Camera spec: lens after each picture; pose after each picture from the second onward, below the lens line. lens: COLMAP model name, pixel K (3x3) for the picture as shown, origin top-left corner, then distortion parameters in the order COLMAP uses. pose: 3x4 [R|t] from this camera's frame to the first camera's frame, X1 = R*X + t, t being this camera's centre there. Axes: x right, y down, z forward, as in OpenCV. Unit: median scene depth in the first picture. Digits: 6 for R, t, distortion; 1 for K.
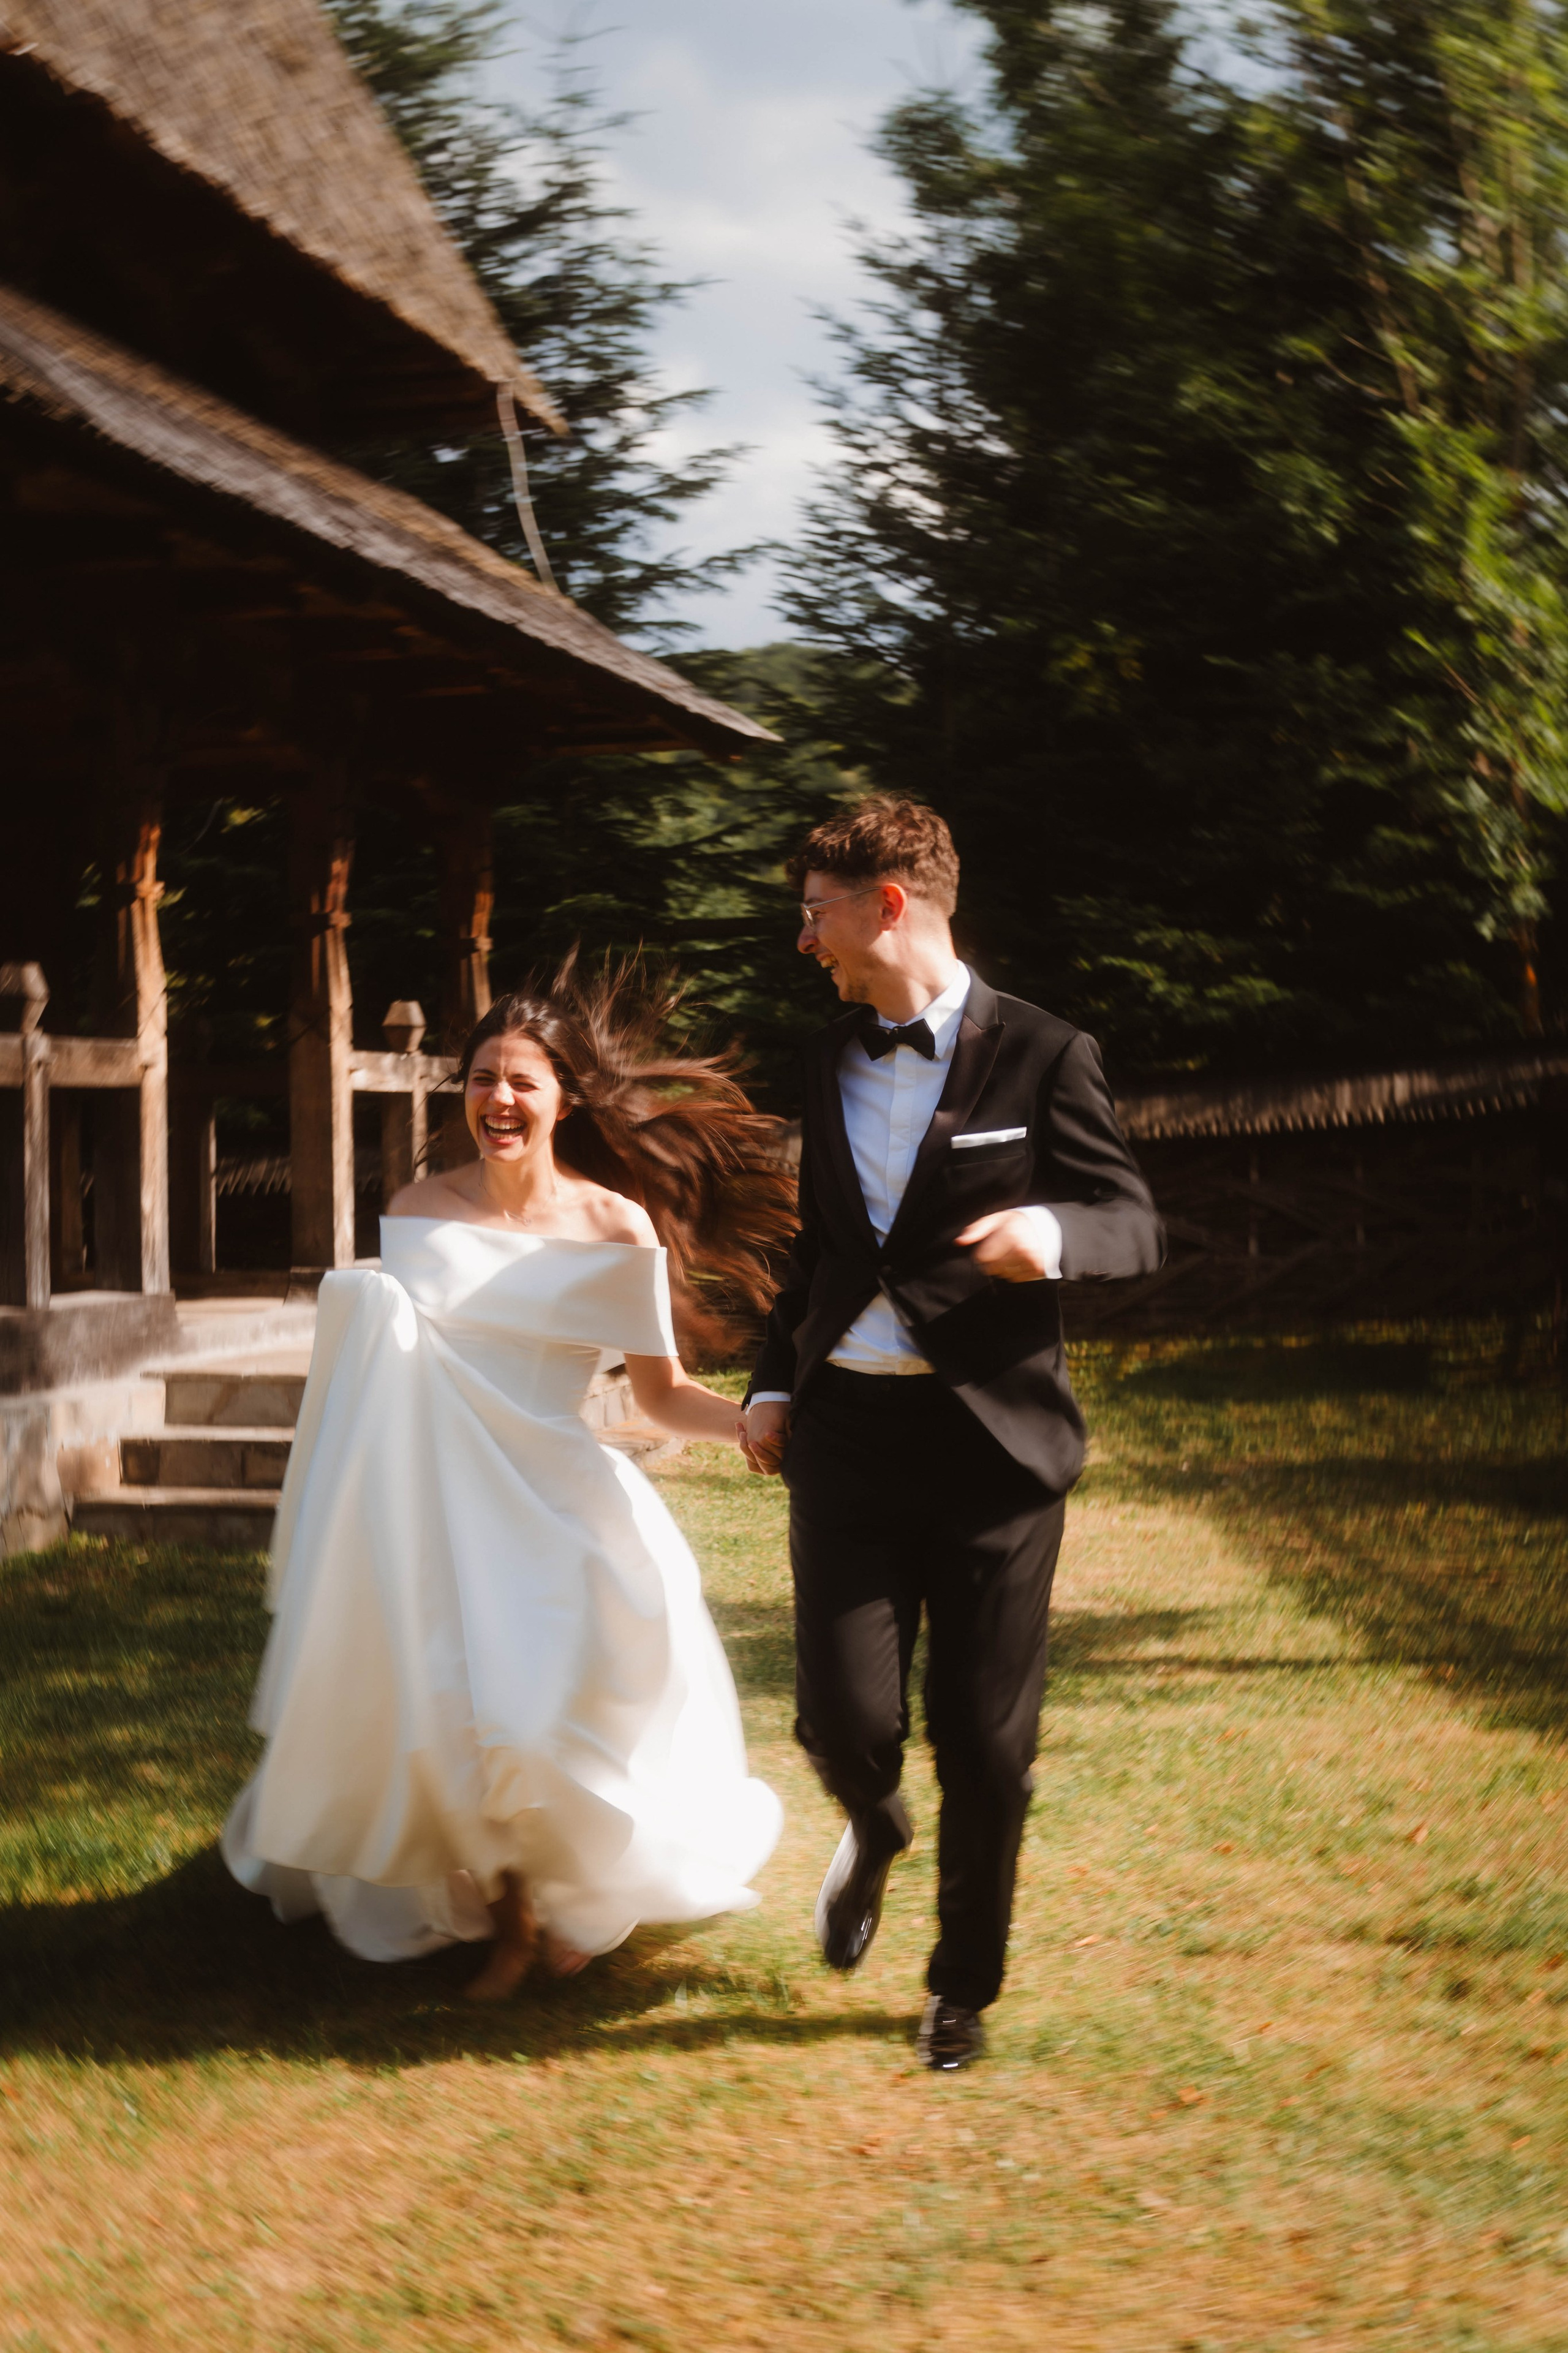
lens RADIAL K [[2636.6, 0, 747.6], [0, 2636.6, 1205.7], [0, 0, 1]] dist [-0.000461, 0.044782]
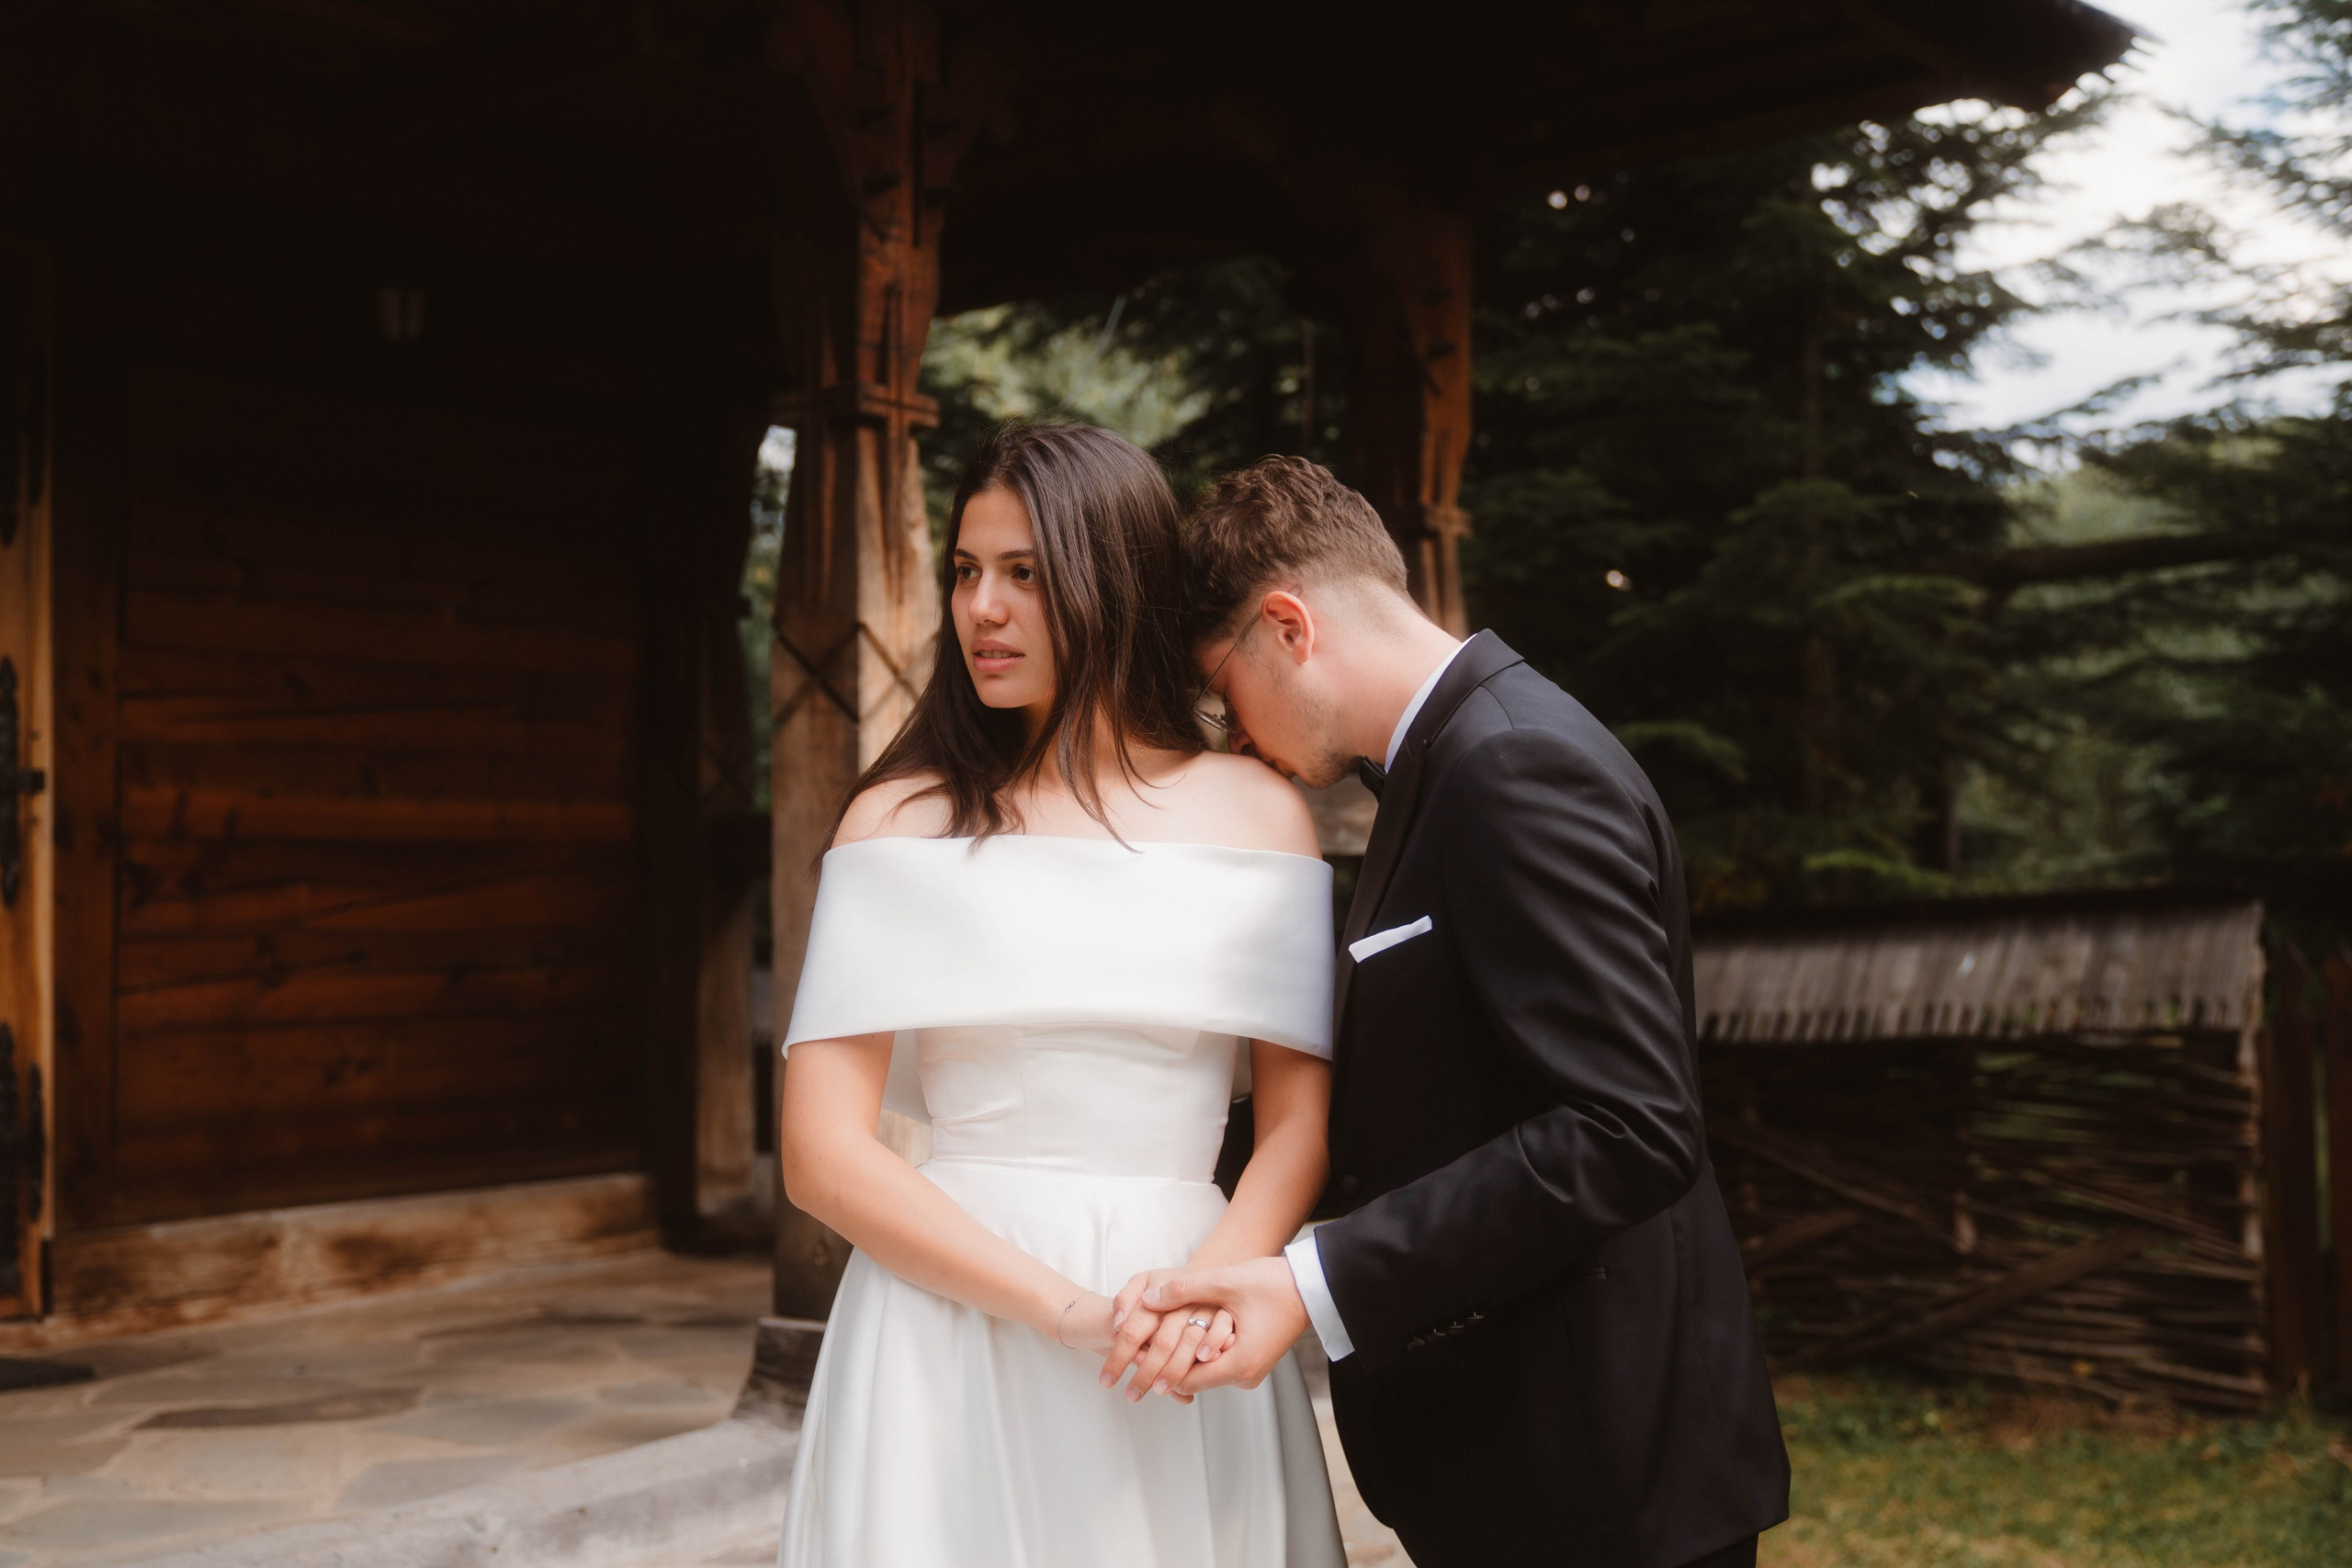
lens RADIAL K [[2669.6, 0, 1176.0], [0, 2669.6, 784.0], [0, 0, 1]] dist [0.008202, 0.011922]
pose [[0.928310, -0.022765, -0.371110, 0.026084], [-0.005618, 0.997151, -0.075221, -0.023407], [0.371765, 0.071913, 0.925537, 0.639856]]
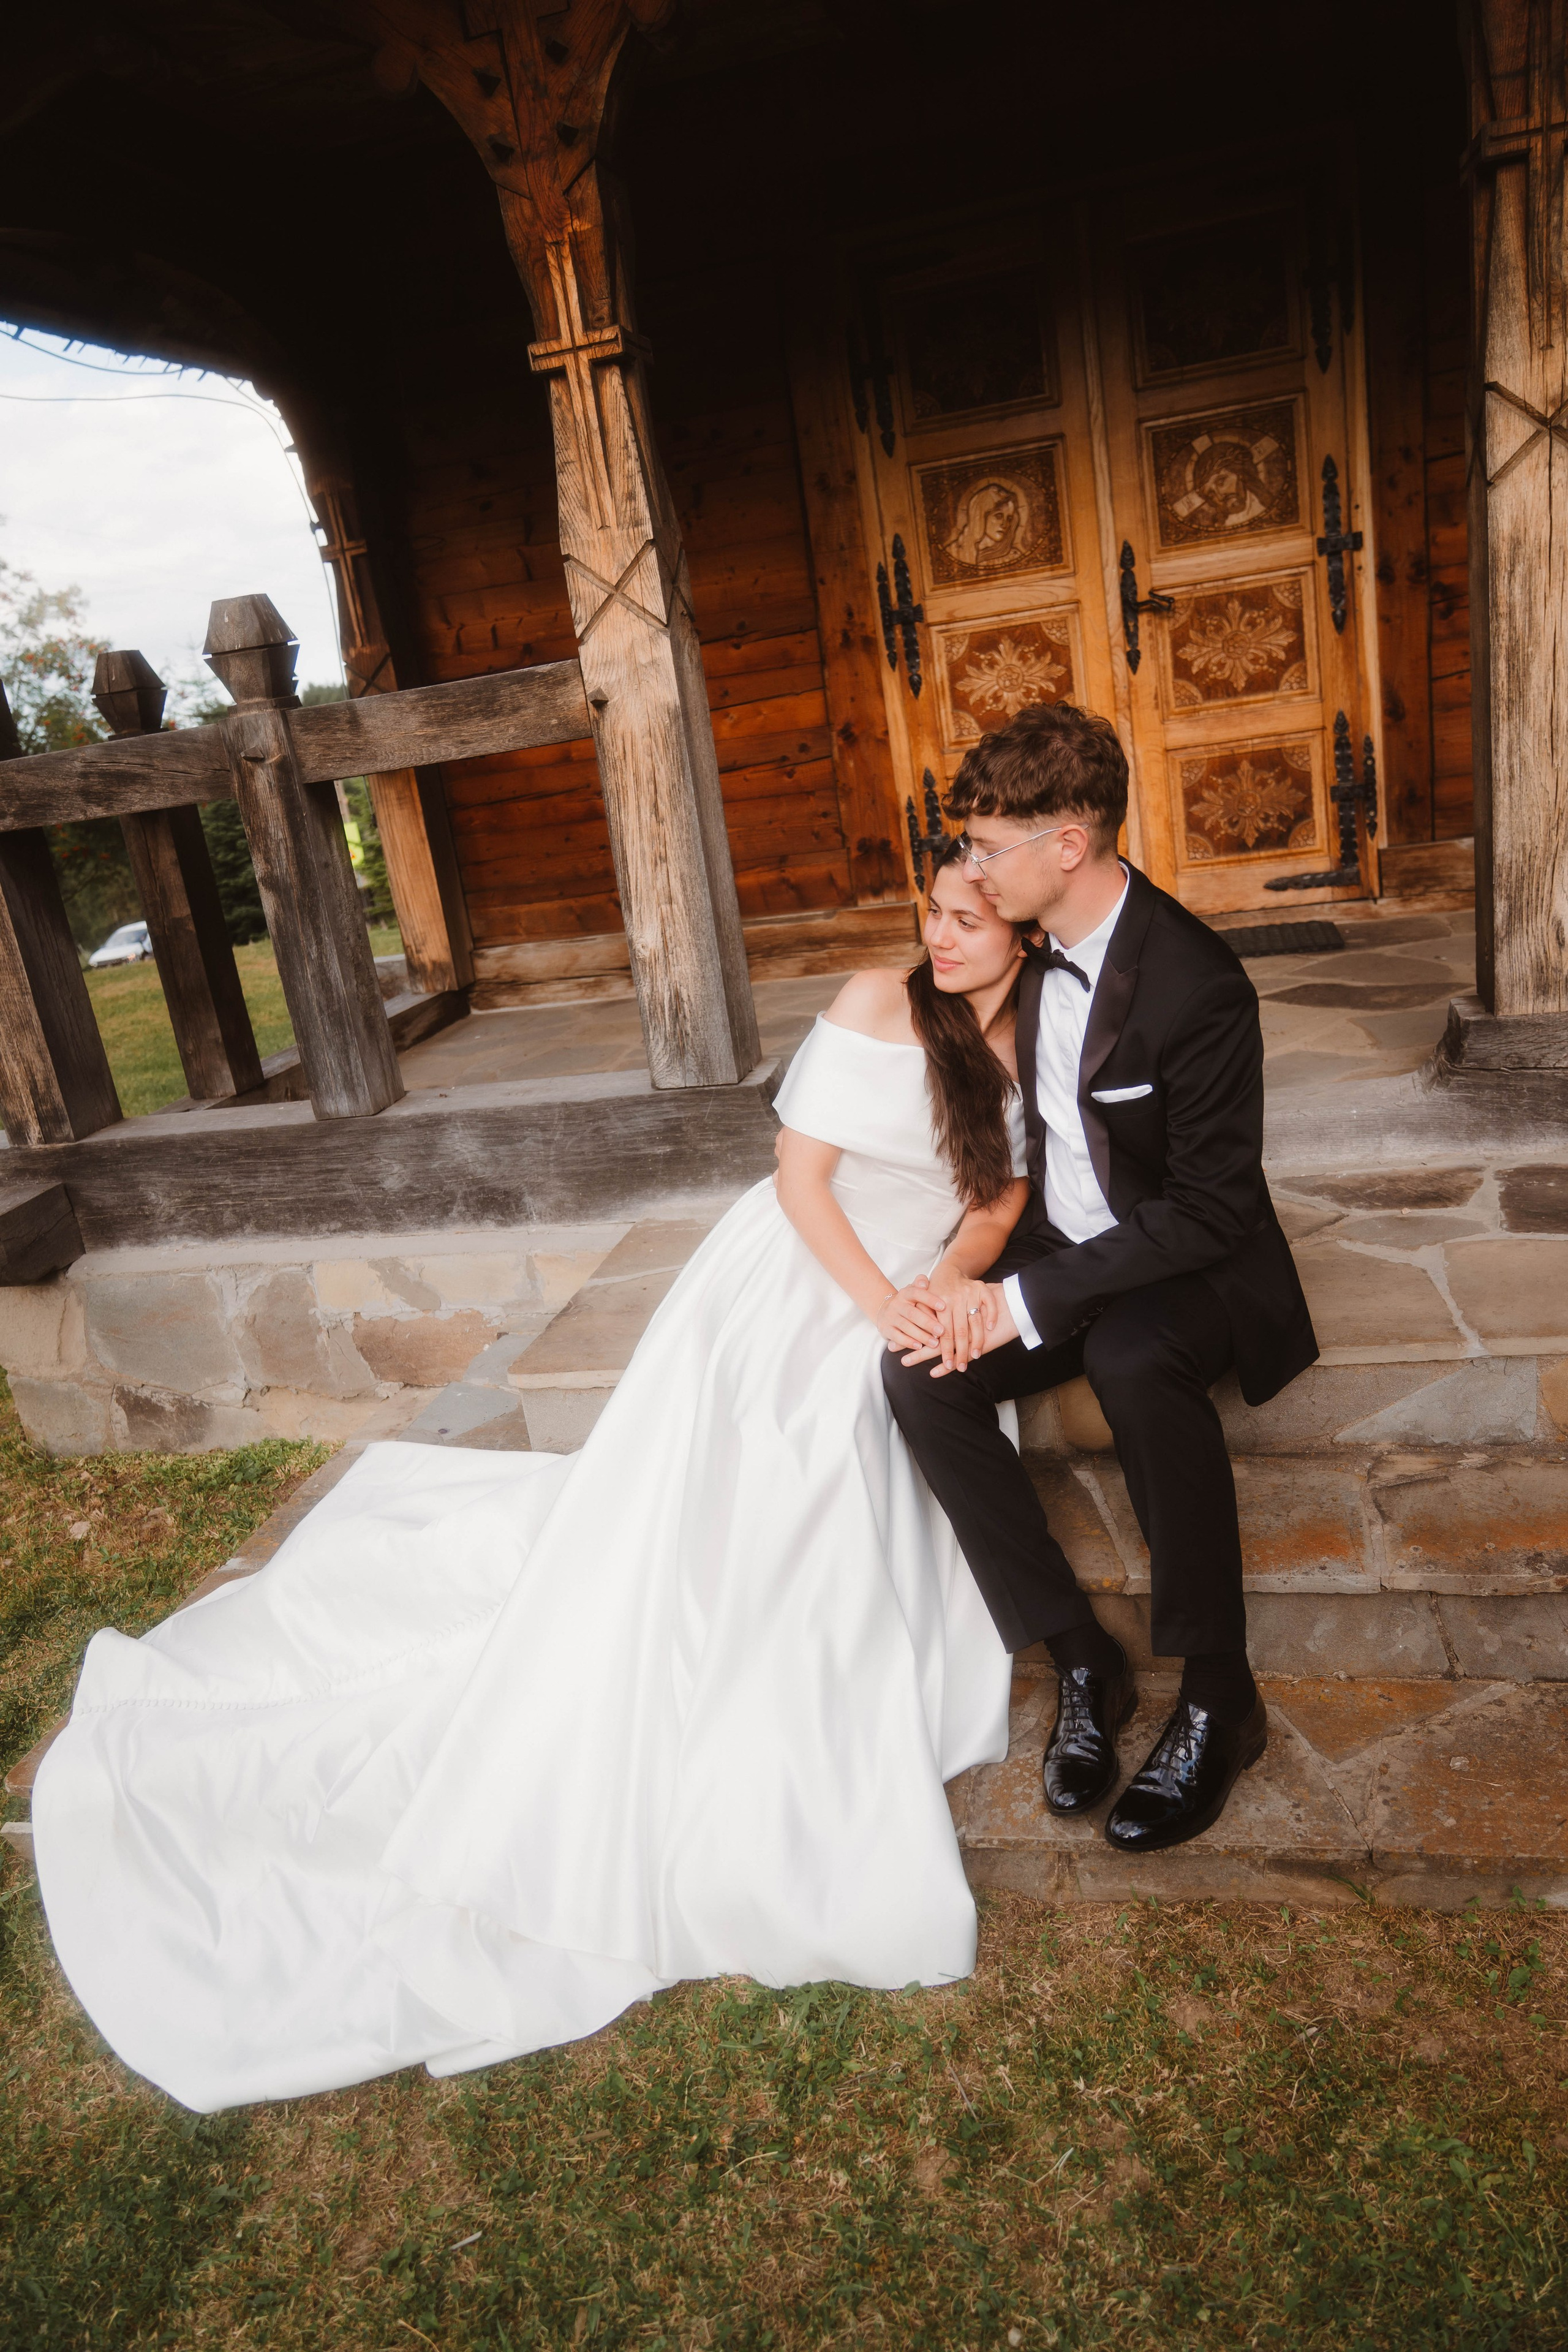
lens RADIAL K [[1589.0, 0, 802.7], [0, 1589.0, 1173.1], [0, 0, 1]] dist [-0.040433, 0.028137]
pose [[0.039831, 0.302126, -0.952436, 0.102148], [0.117643, 0.945144, 0.304733, -0.045676], [0.992257, -0.124185, 0.002103, 0.849979]]
